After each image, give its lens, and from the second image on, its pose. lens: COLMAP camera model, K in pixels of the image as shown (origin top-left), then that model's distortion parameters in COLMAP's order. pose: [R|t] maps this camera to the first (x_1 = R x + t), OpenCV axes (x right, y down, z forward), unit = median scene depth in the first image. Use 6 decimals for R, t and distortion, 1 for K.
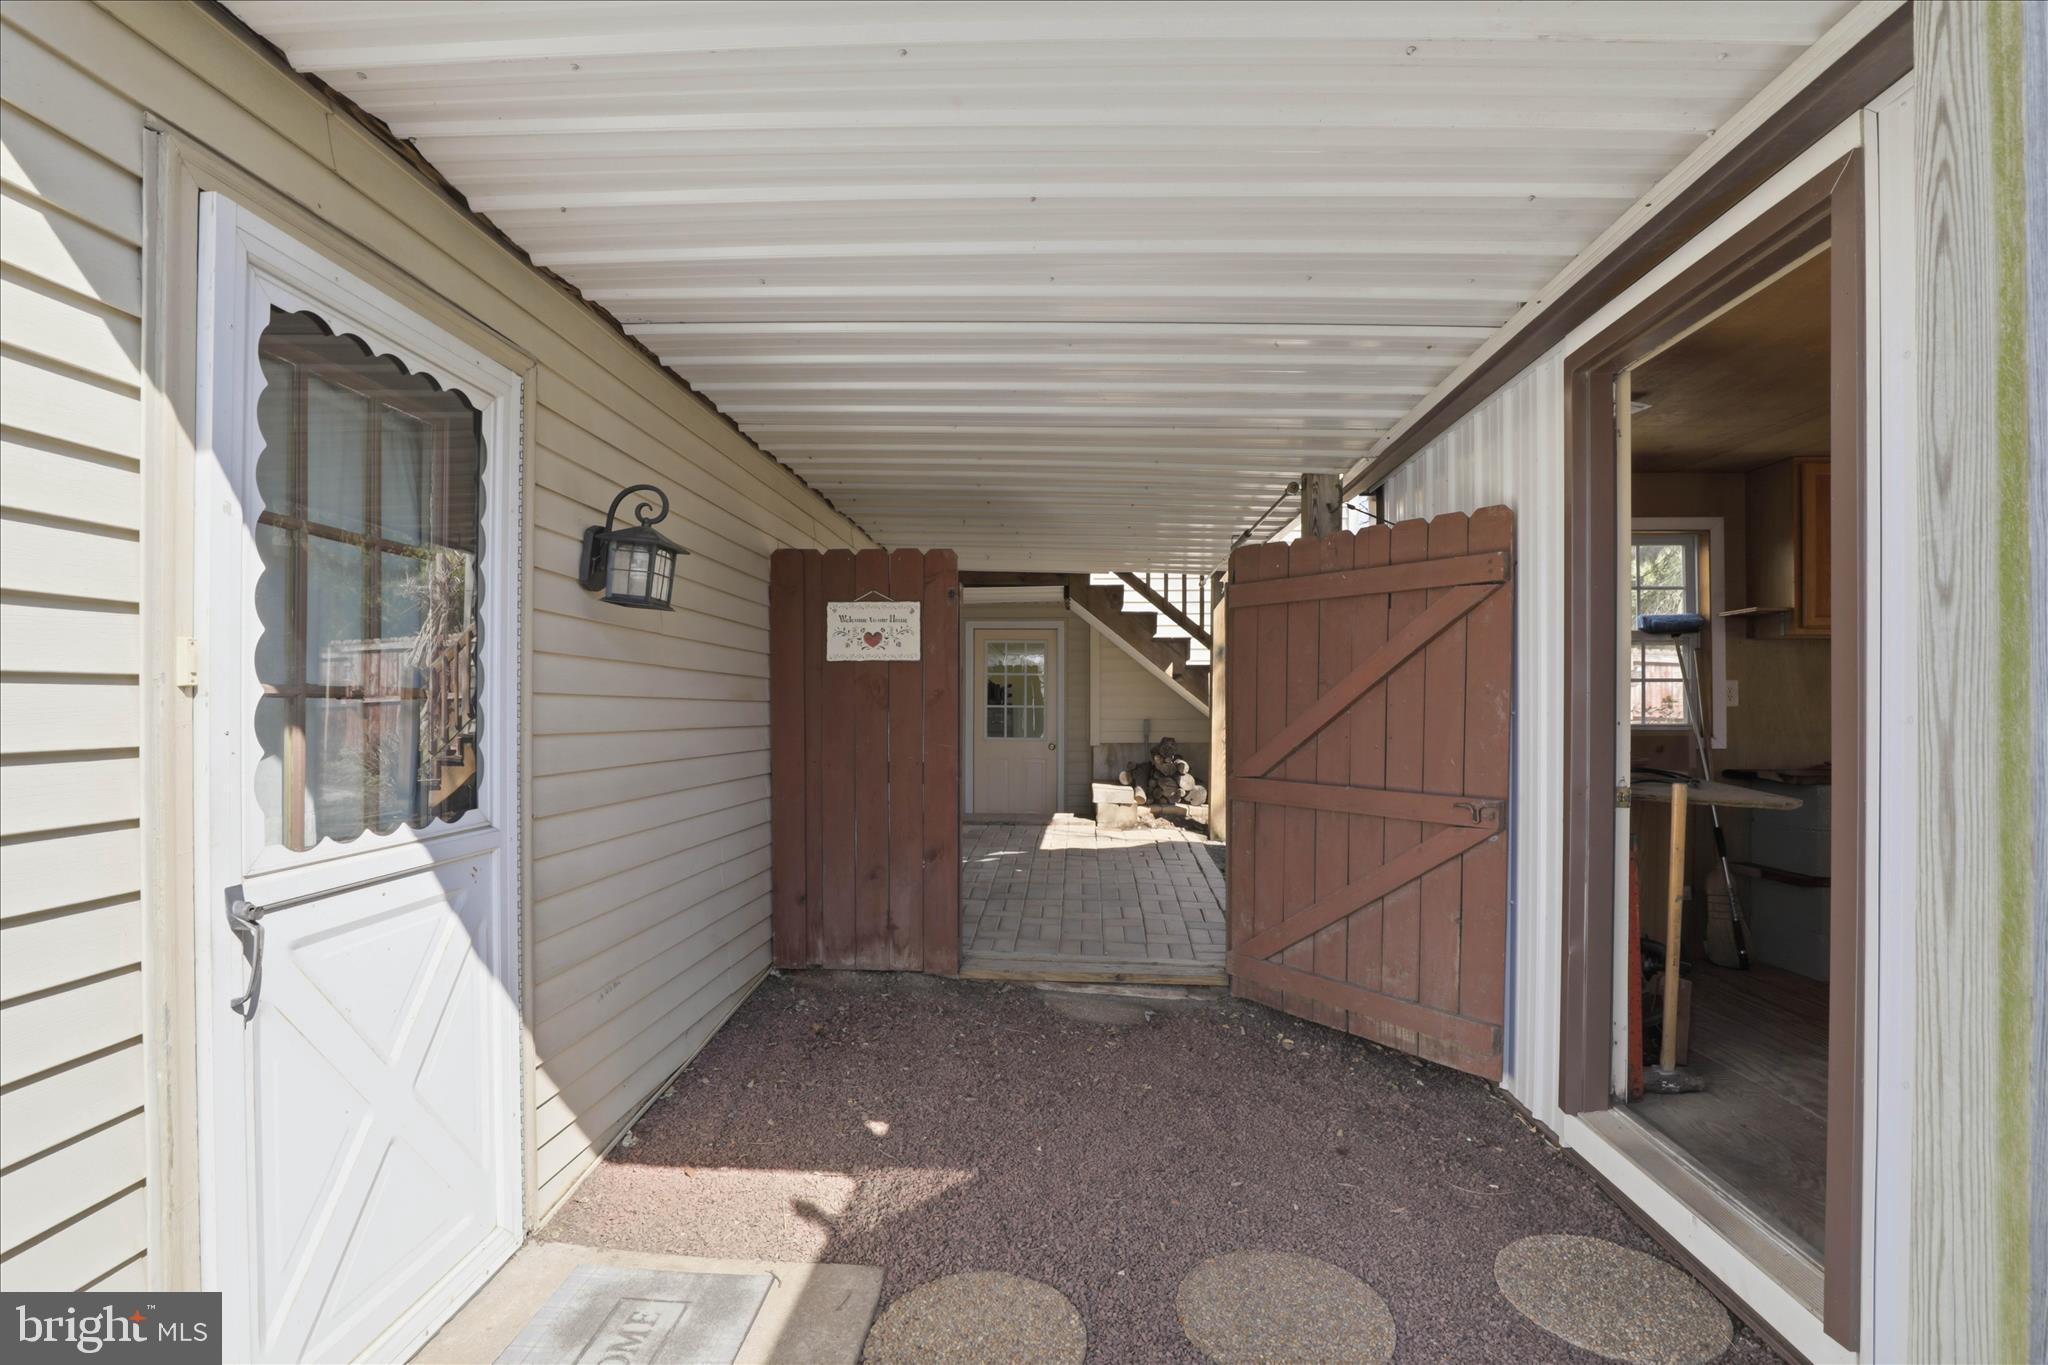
lens RADIAL K [[972.2, 0, 1020.2], [0, 972.2, 705.6], [0, 0, 1]] dist [-0.000087, -0.000060]
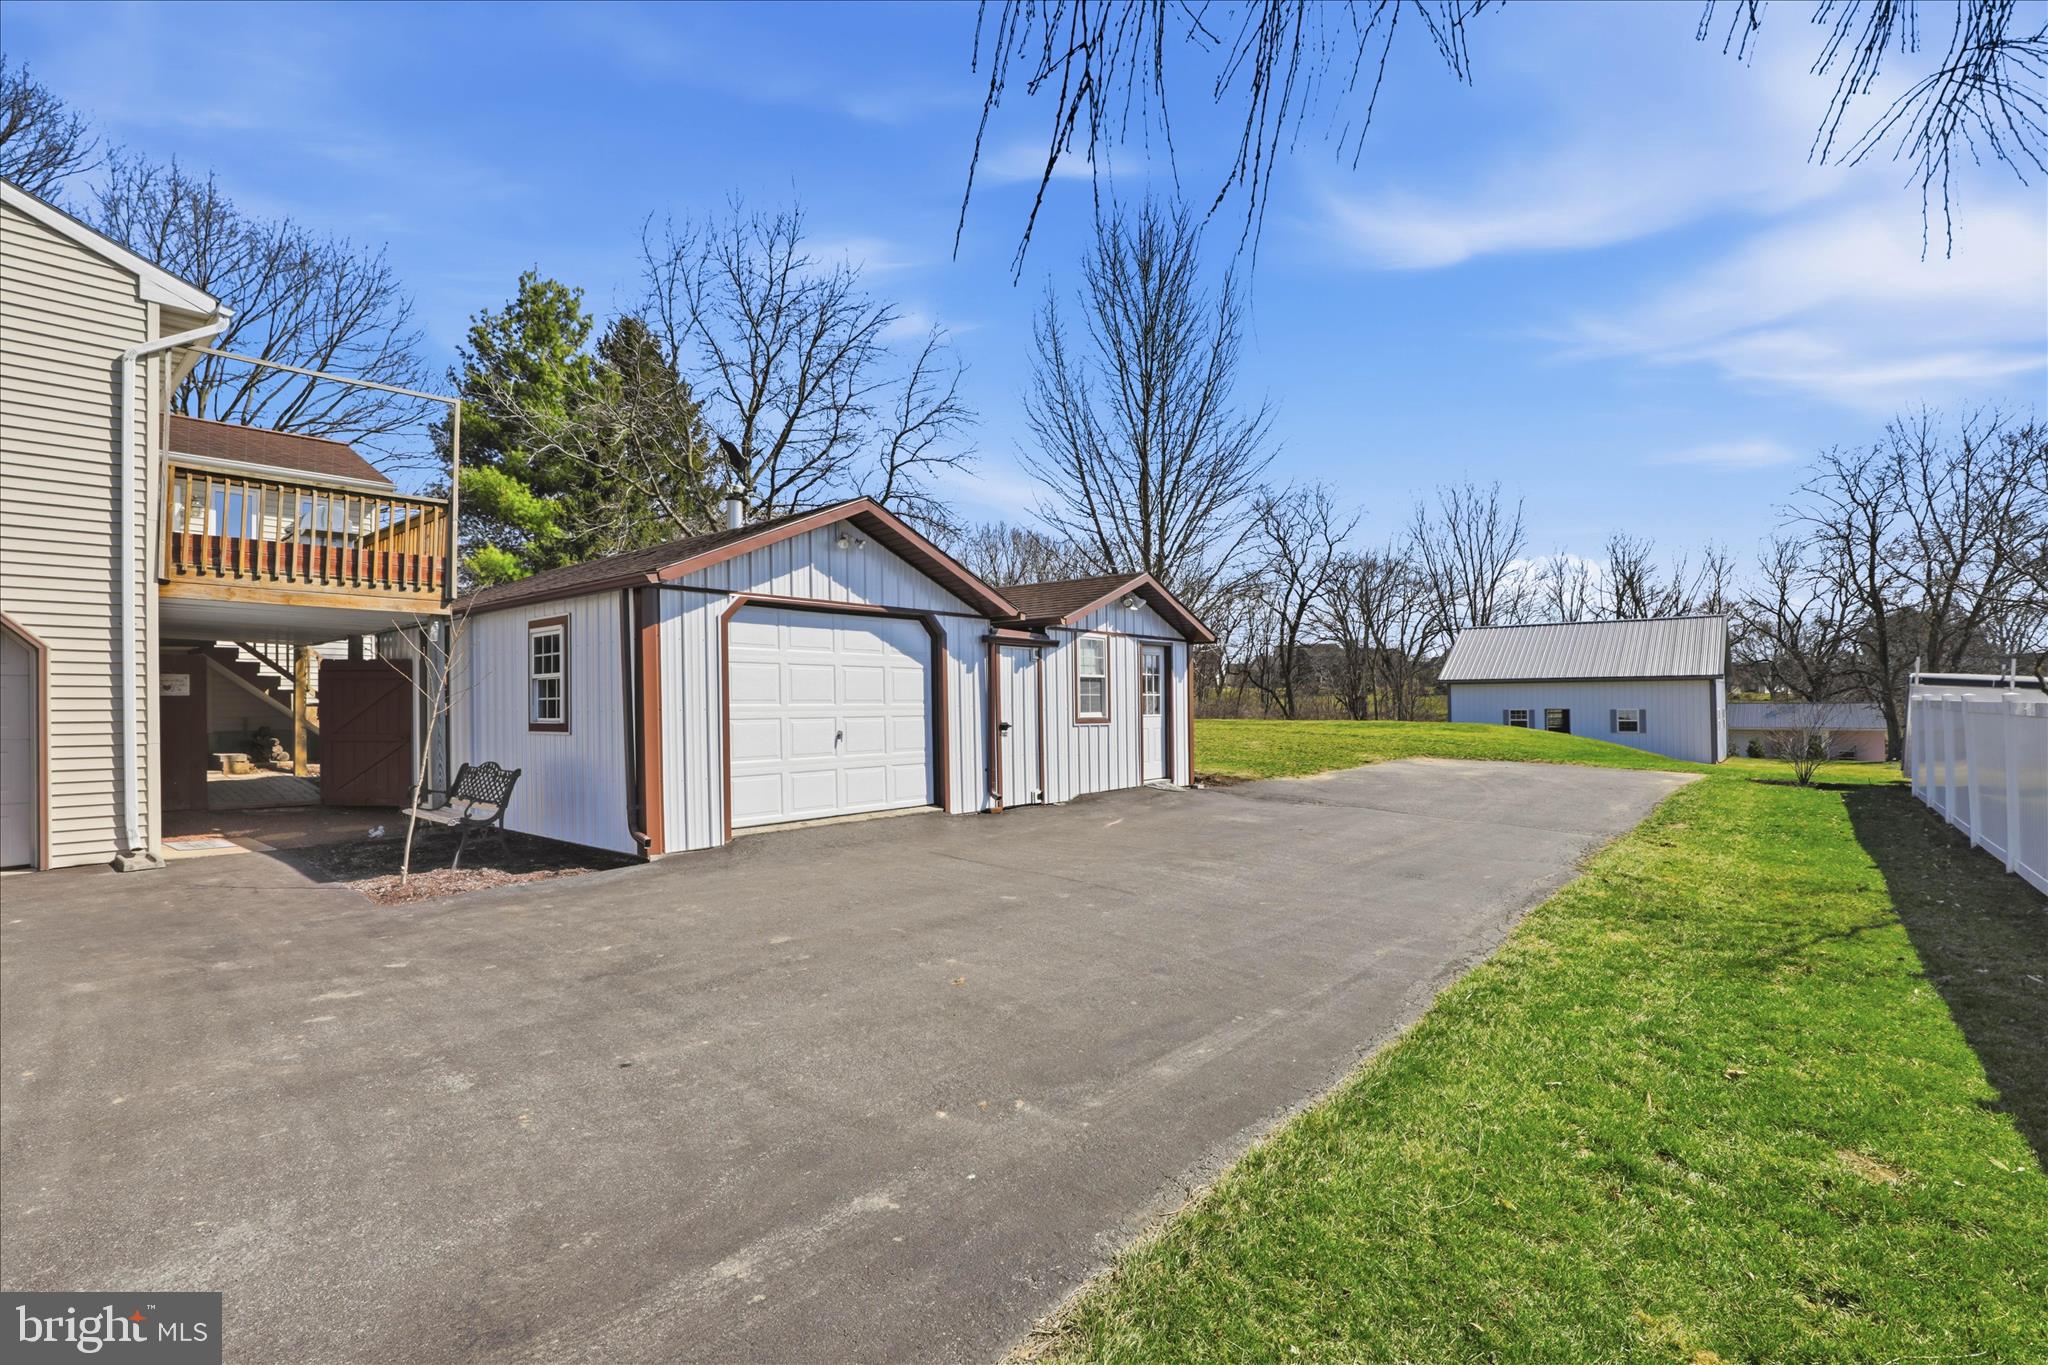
lens RADIAL K [[972.2, 0, 1020.2], [0, 972.2, 705.6], [0, 0, 1]] dist [-0.000087, -0.000060]
pose [[0.623063, -0.002776, 0.782167, -0.438239], [0.002386, 0.999996, 0.001648, -0.008898], [-0.782168, 0.000840, 0.623067, -1.422793]]
